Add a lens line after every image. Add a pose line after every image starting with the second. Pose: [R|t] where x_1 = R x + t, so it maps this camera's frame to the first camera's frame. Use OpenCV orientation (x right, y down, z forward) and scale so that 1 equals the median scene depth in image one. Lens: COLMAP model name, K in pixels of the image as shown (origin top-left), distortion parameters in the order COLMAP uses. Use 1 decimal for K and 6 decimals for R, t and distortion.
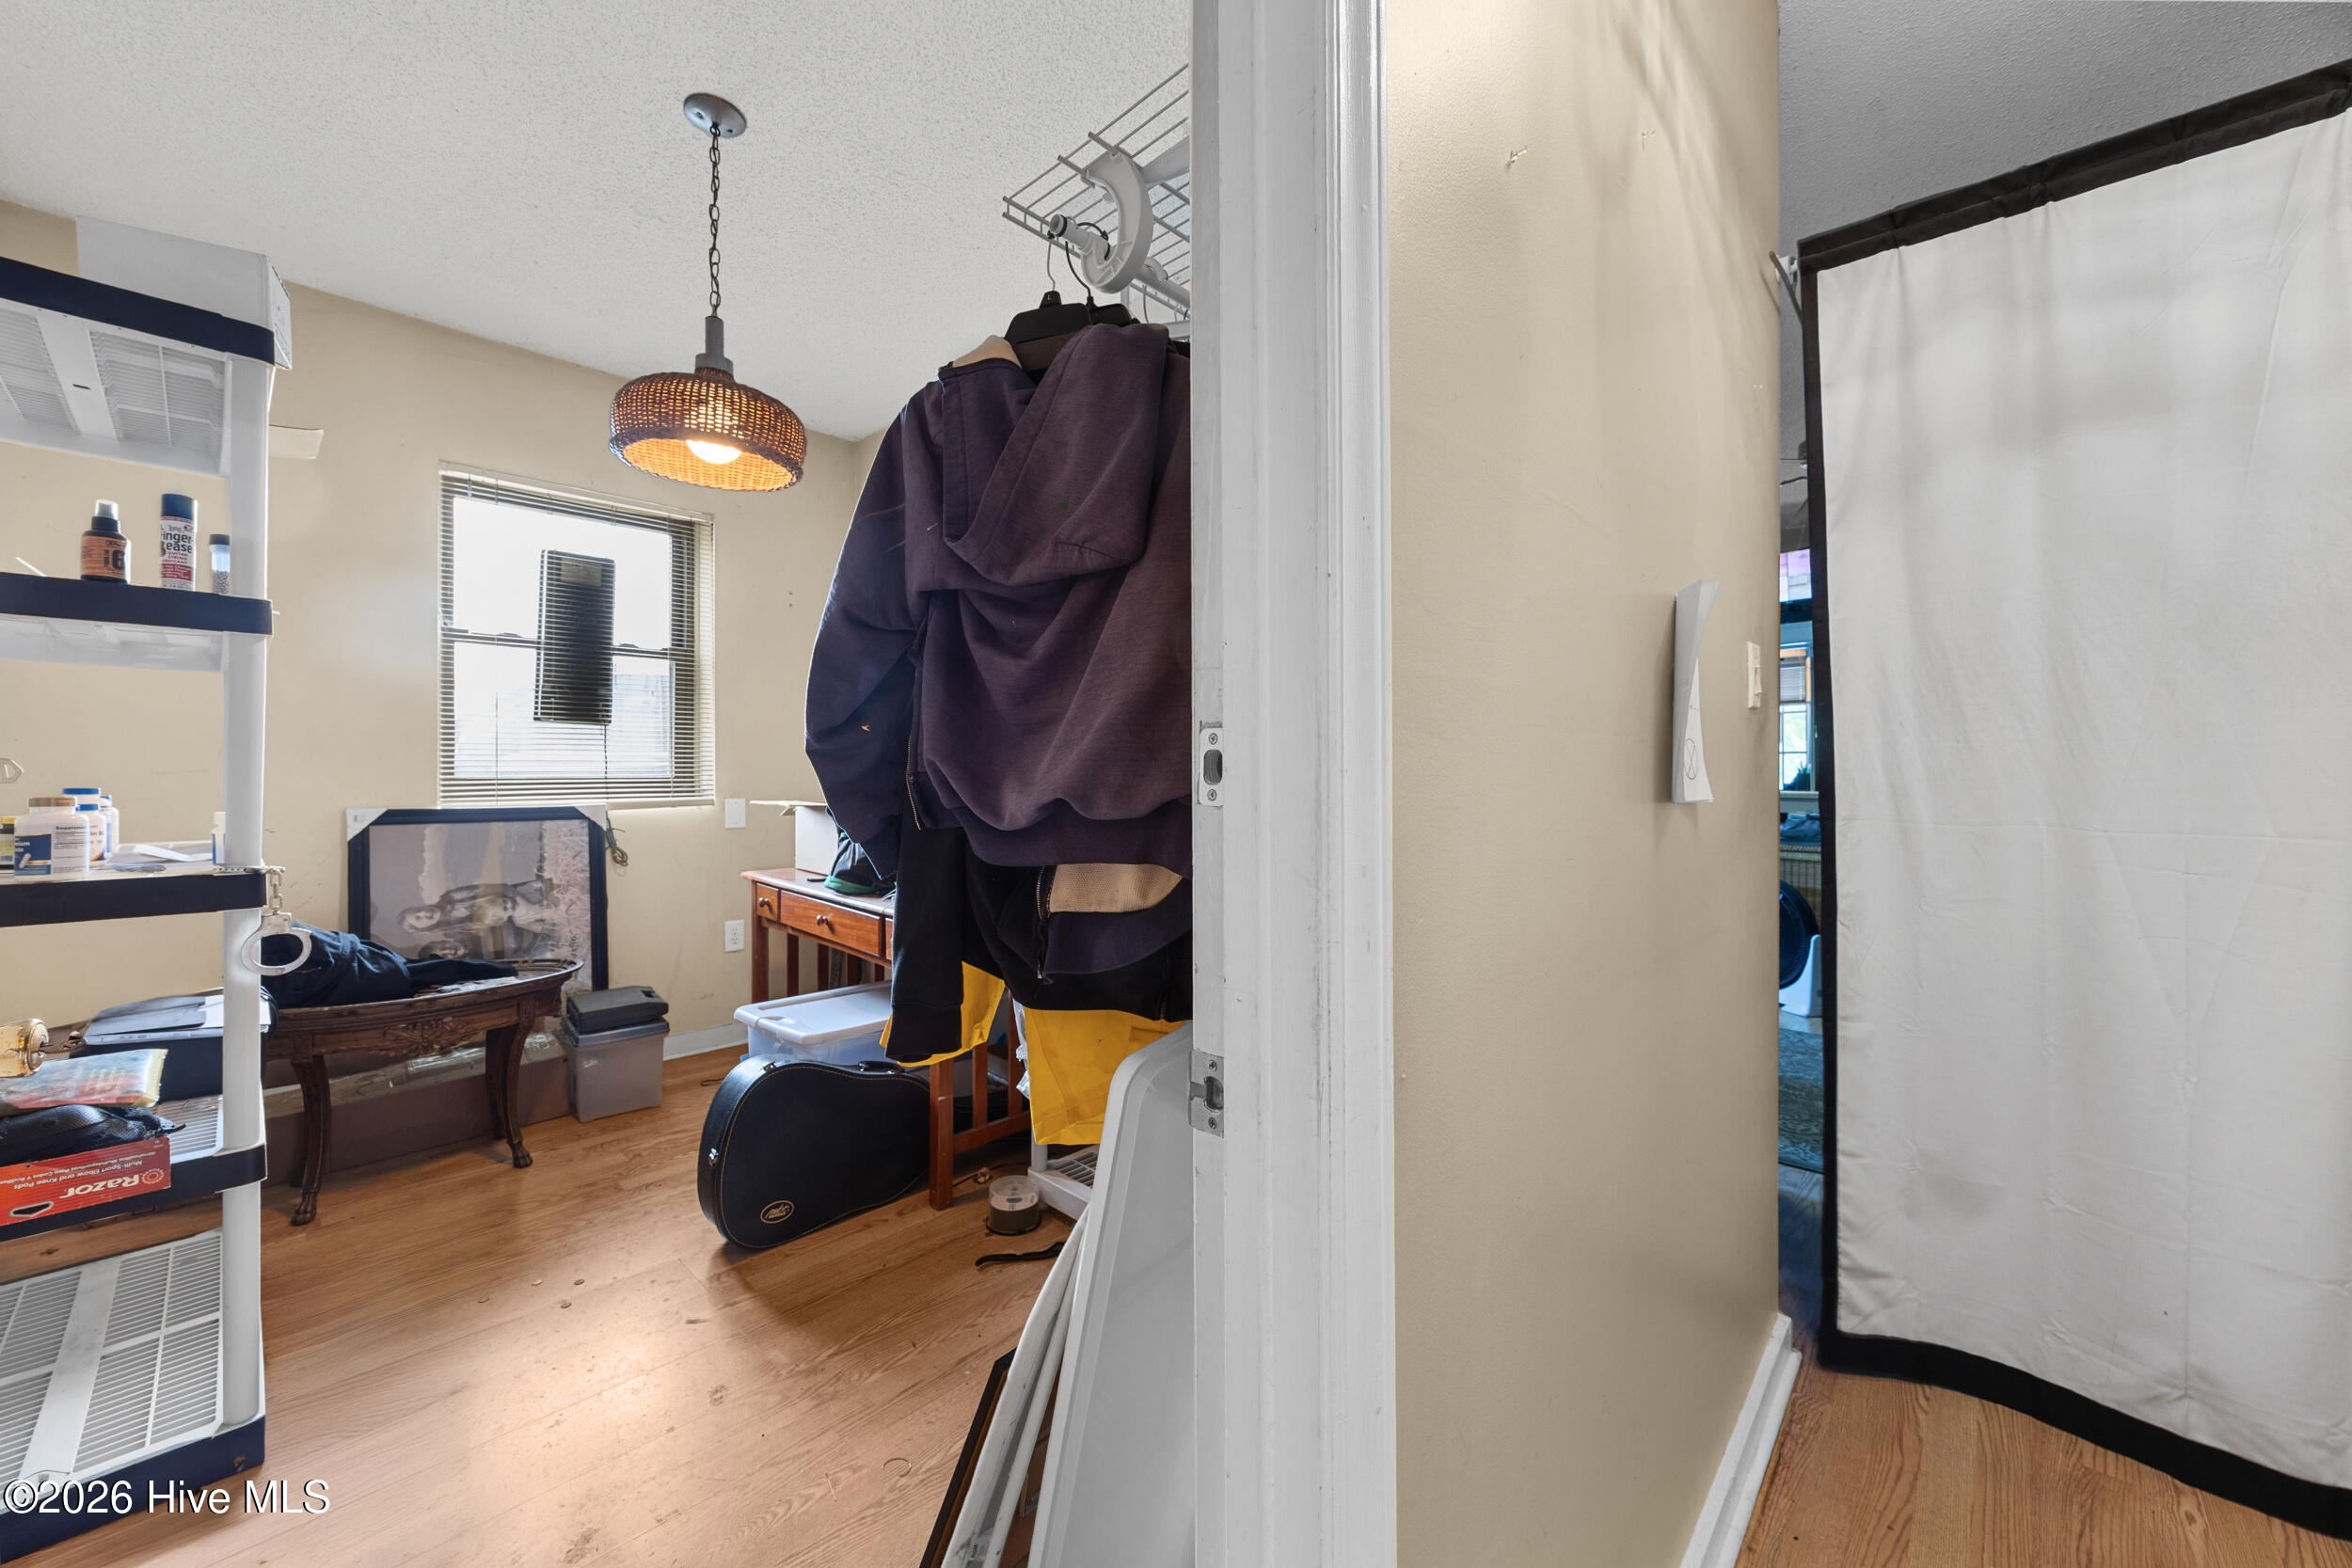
lens RADIAL K [[894.8, 0, 1177.4], [0, 894.8, 770.6], [0, 0, 1]] dist [-0.005387, 0.000367]
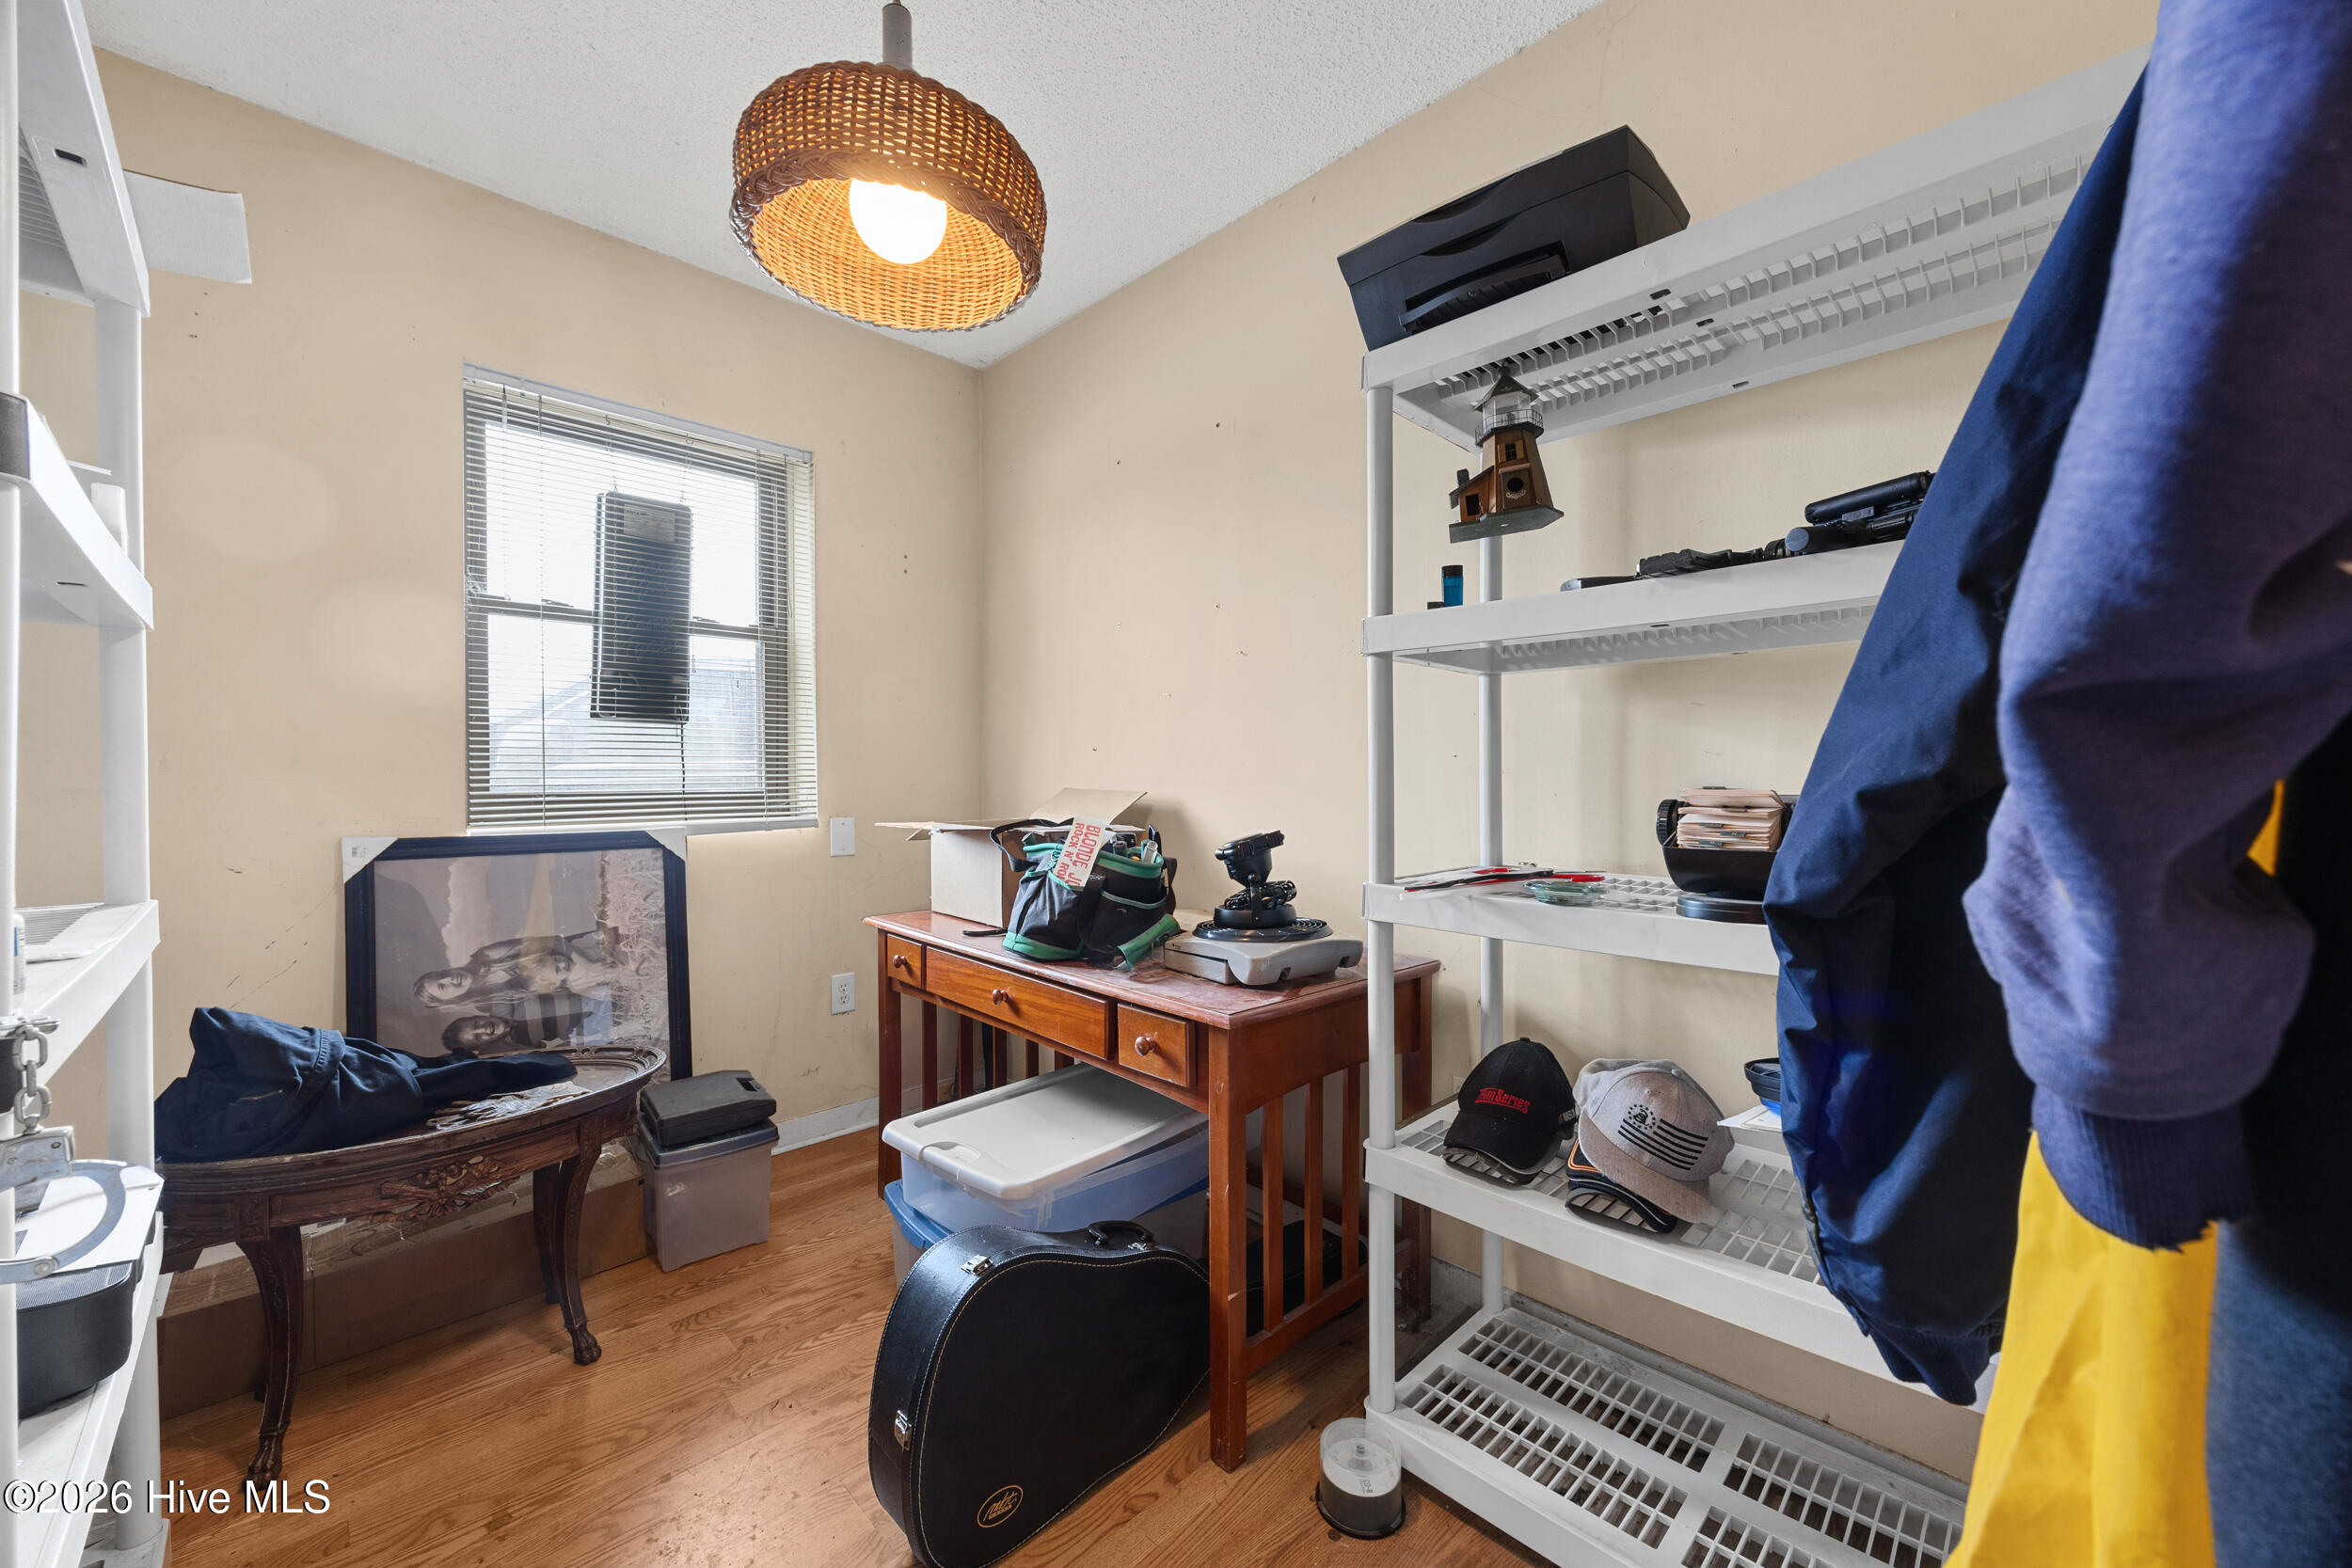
lens RADIAL K [[894.8, 0, 1173.9], [0, 894.8, 787.2], [0, 0, 1]] dist [-0.005387, 0.000367]
pose [[0.999263, -0.005906, -0.037936, -0.221590], [0.006247, 0.999941, 0.008876, -0.000773], [0.037882, -0.009107, 0.999241, 0.292005]]
